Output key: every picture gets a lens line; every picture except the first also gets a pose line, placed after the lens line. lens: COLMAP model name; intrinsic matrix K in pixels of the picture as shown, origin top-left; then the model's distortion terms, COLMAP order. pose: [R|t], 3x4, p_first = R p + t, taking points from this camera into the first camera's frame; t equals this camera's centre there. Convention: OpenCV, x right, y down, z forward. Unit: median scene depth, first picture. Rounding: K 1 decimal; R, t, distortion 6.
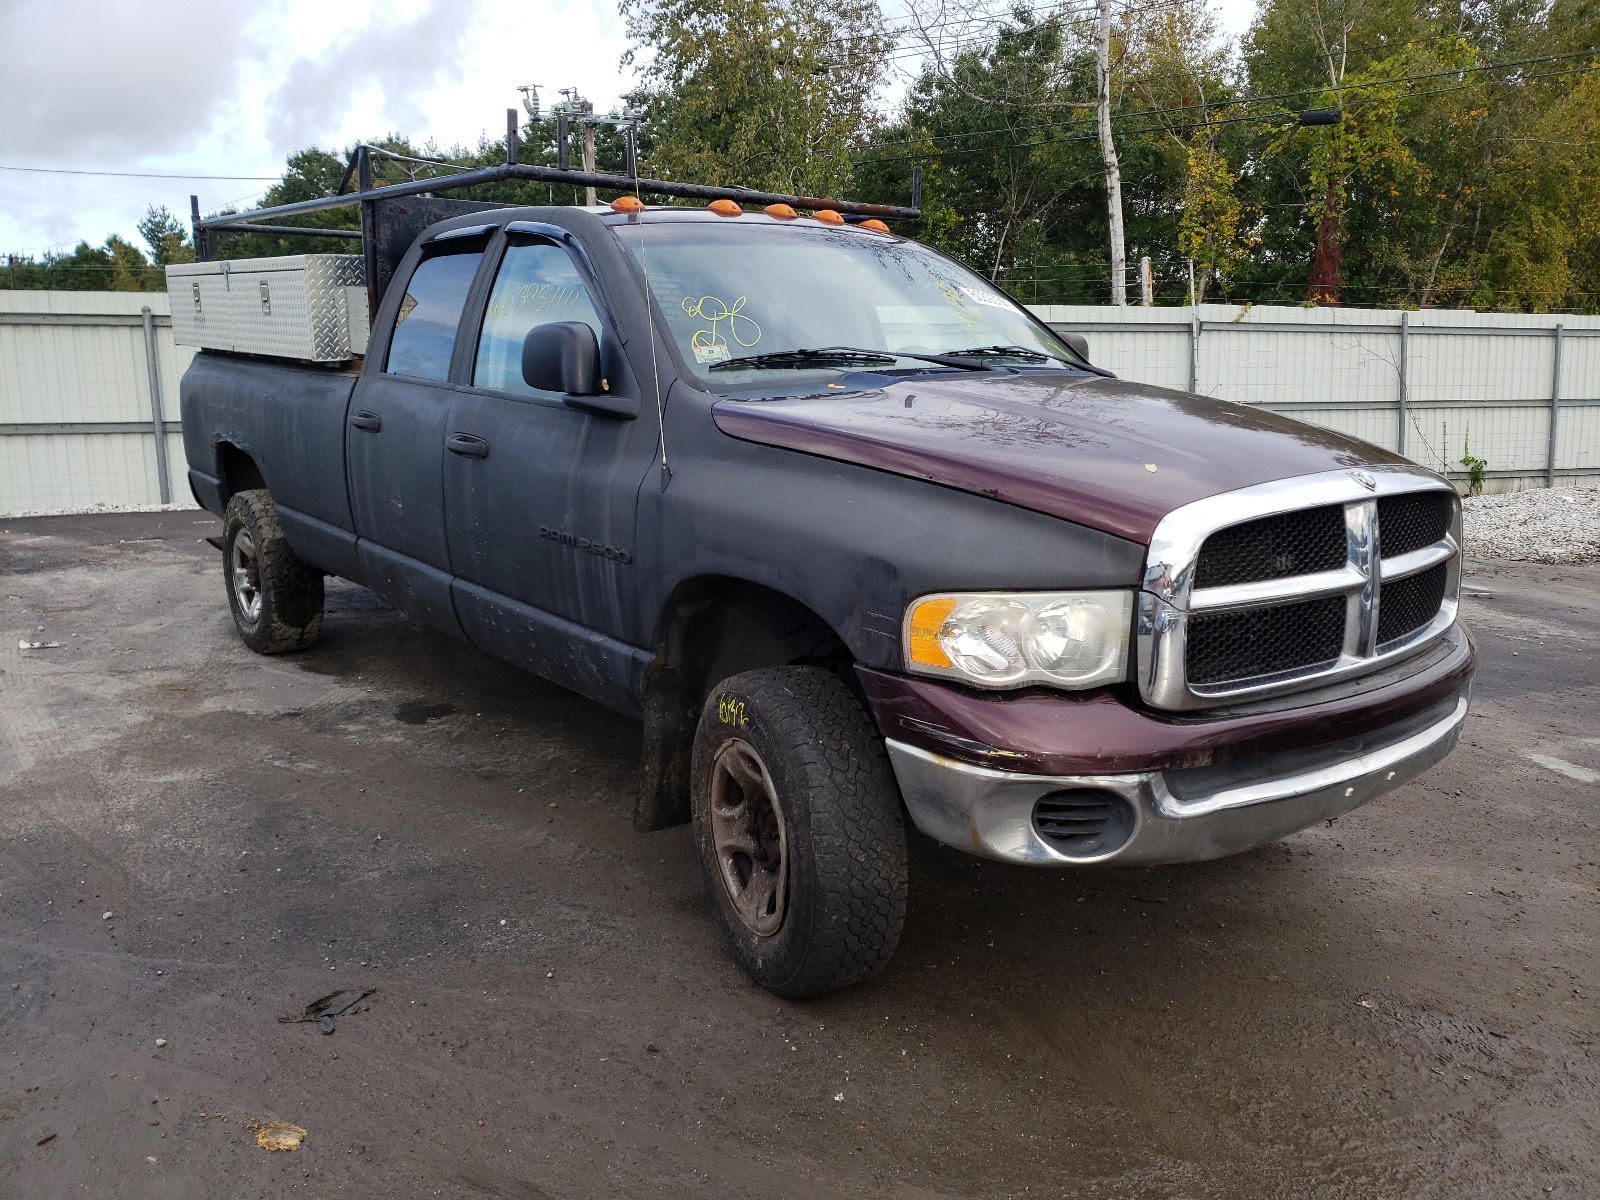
lens RADIAL K [[1241.3, 0, 800.0], [0, 1241.3, 600.0], [0, 0, 1]] dist [0.025177, 0.000120]
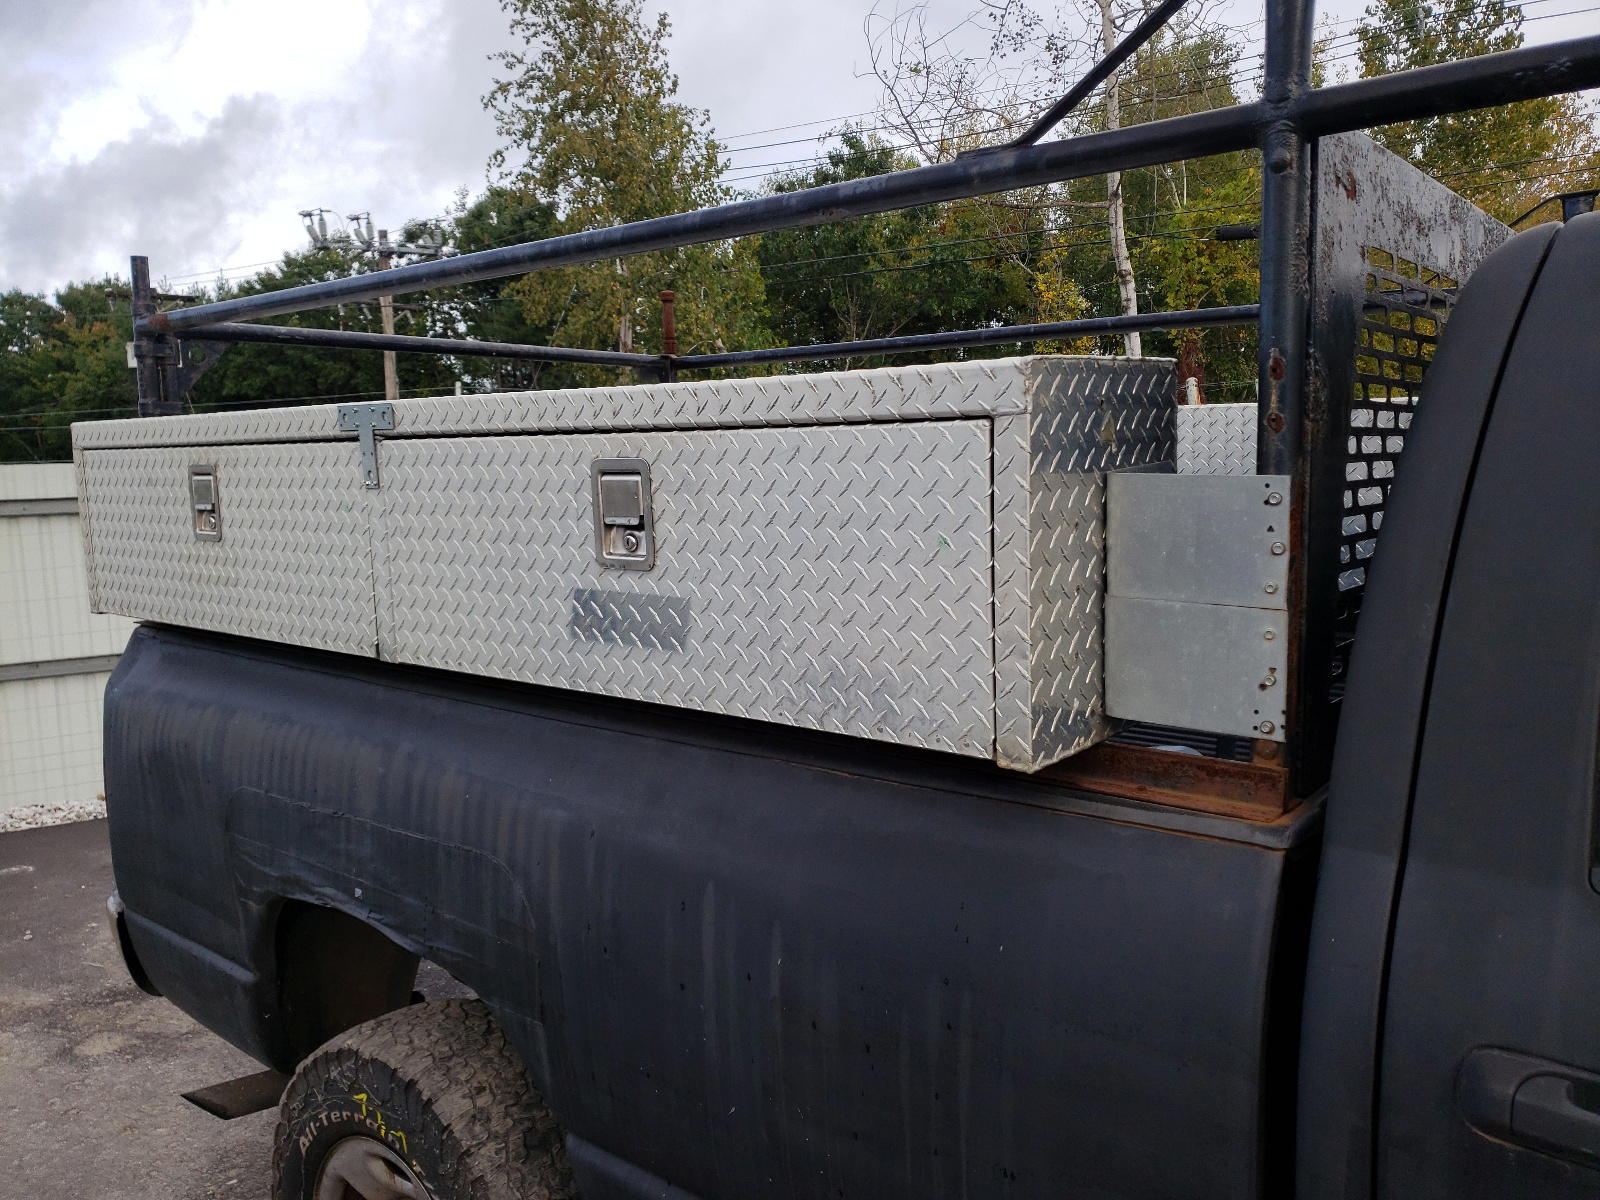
lens RADIAL K [[1241.3, 0, 800.0], [0, 1241.3, 600.0], [0, 0, 1]] dist [0.025177, 0.000120]
pose [[0.978034, -0.062164, 0.198961, -0.121691], [0.082616, 0.991928, -0.096194, -0.051995], [-0.191376, 0.110518, 0.975275, 0.192491]]
